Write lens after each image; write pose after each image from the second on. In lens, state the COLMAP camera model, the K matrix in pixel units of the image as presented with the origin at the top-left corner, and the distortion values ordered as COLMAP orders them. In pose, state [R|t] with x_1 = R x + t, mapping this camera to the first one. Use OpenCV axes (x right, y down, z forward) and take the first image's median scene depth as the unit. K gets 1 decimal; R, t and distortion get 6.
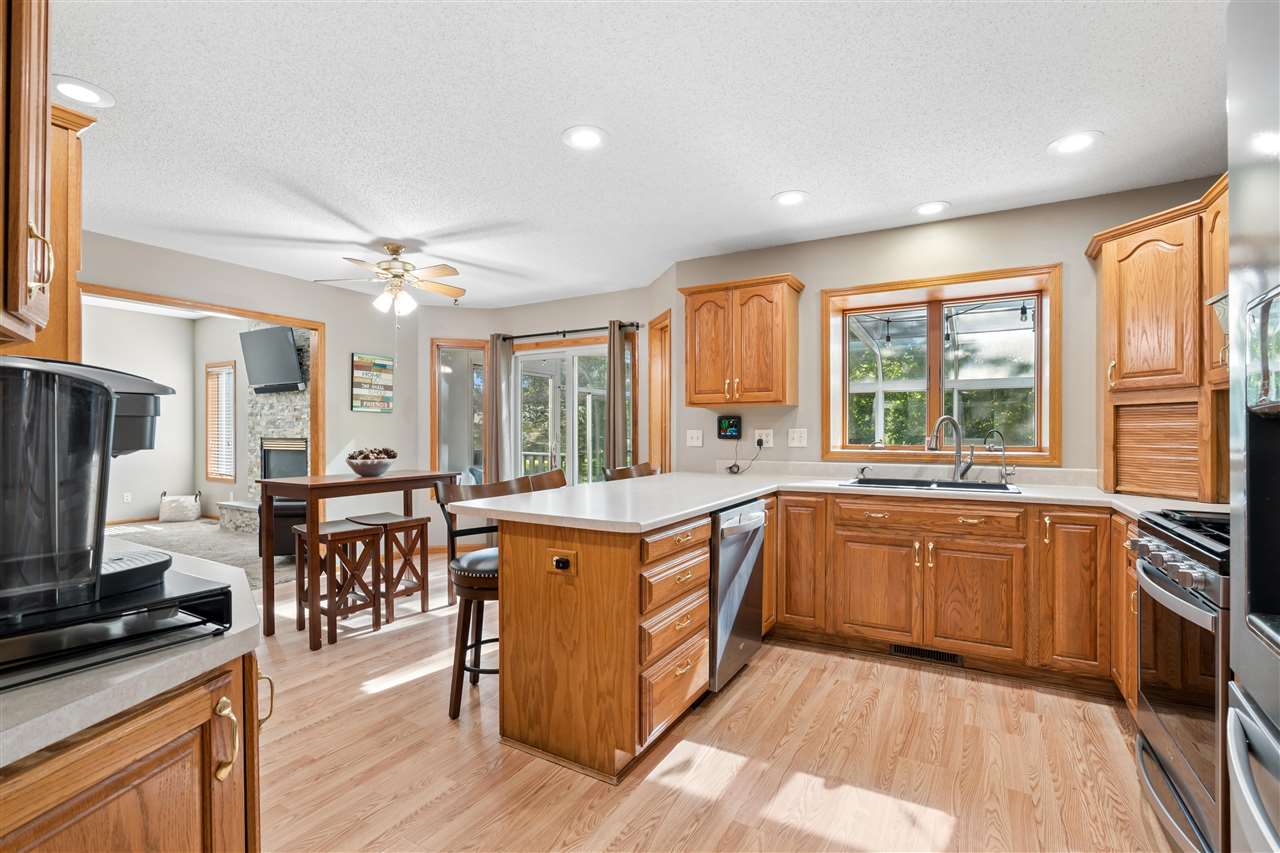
lens RADIAL K [[577.9, 0, 641.6], [0, 577.9, 433.3], [0, 0, 1]] dist [-0.015269, 0.000794]
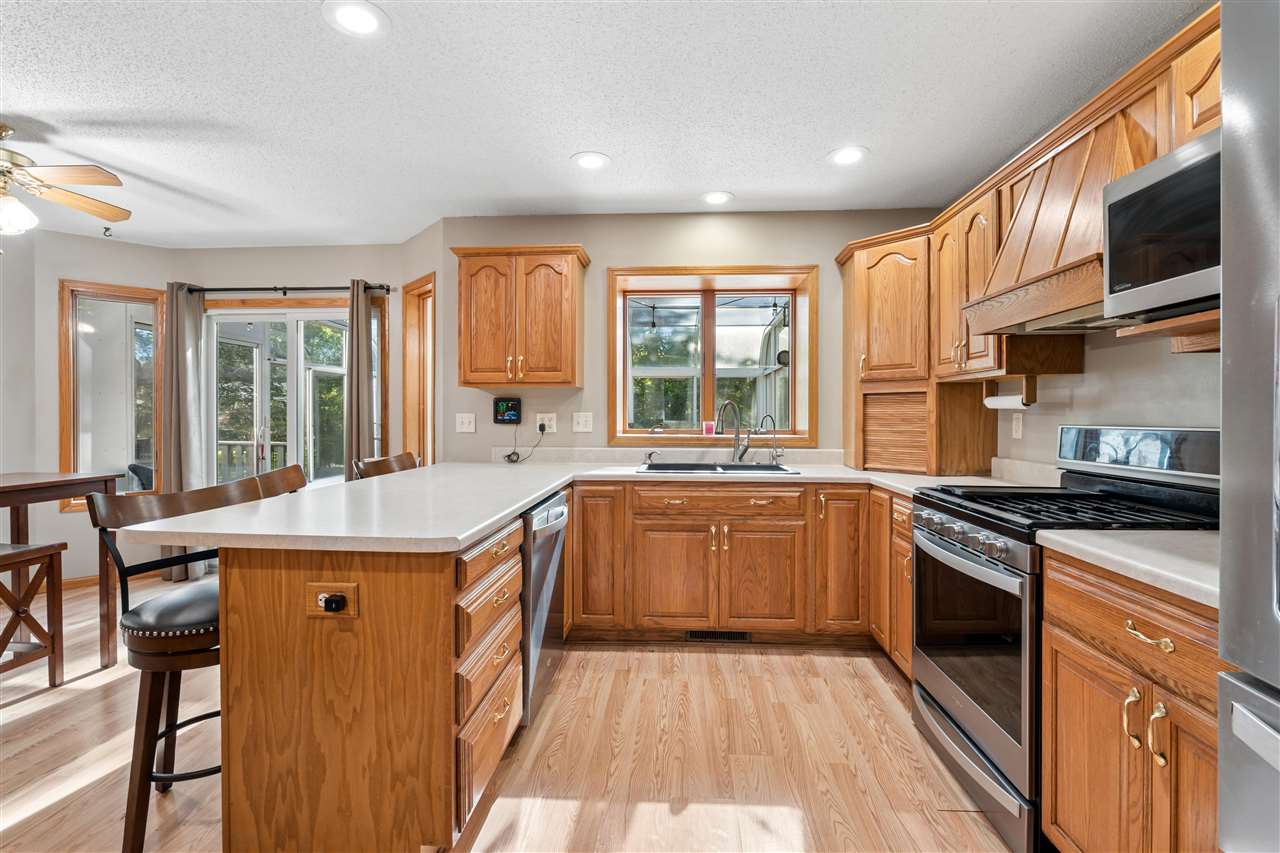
lens RADIAL K [[582.9, 0, 645.6], [0, 582.9, 419.8], [0, 0, 1]] dist [-0.023744, 0.008404]
pose [[0.897501, -0.000678, 0.441013, -0.076210], [-0.001200, 0.999991, 0.003981, -0.000446], [-0.441012, -0.004102, 0.897492, 0.143070]]
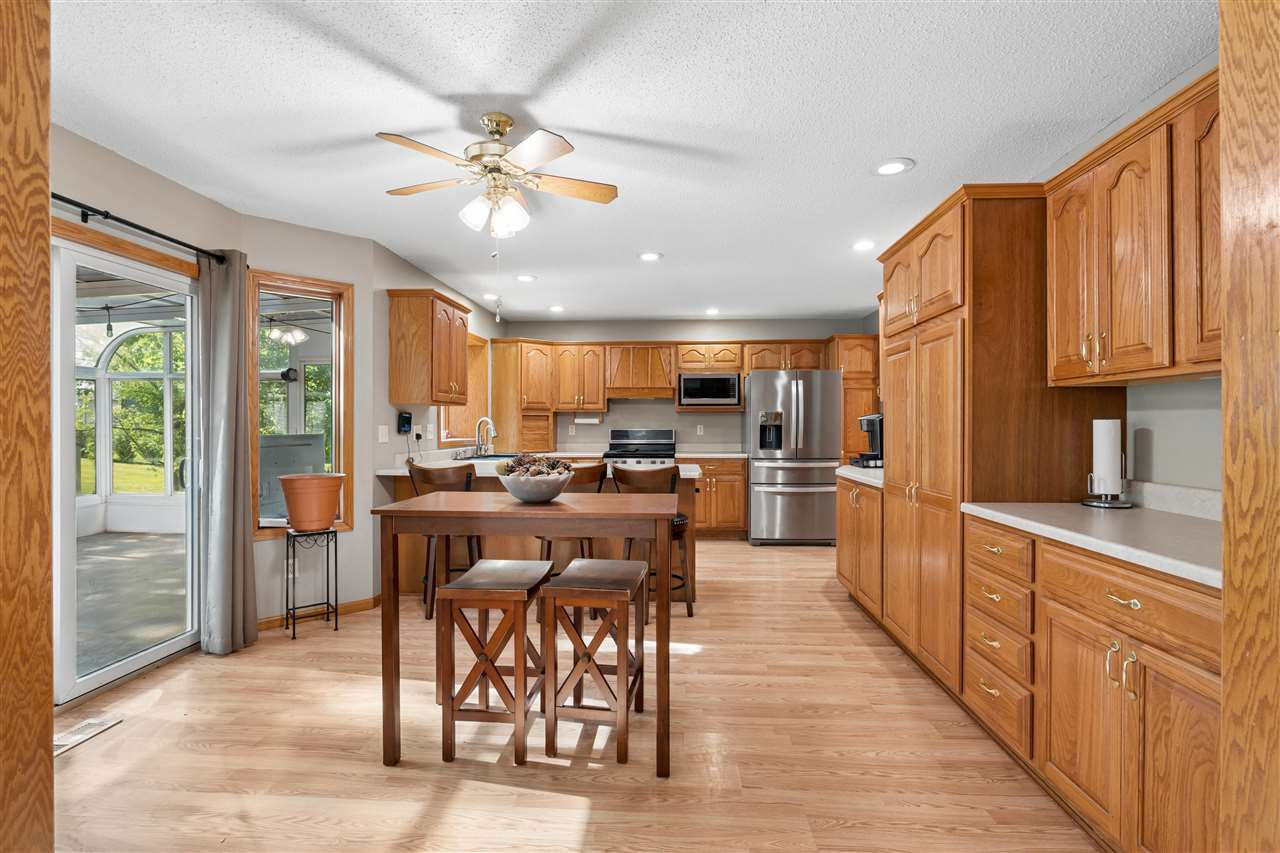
lens RADIAL K [[582.9, 0, 645.6], [0, 582.9, 419.8], [0, 0, 1]] dist [-0.023744, 0.008404]
pose [[-0.452685, 0.005747, 0.891652, -1.431438], [-0.000987, 0.999975, -0.006946, -0.012654], [-0.891670, -0.004024, -0.452668, 1.570635]]
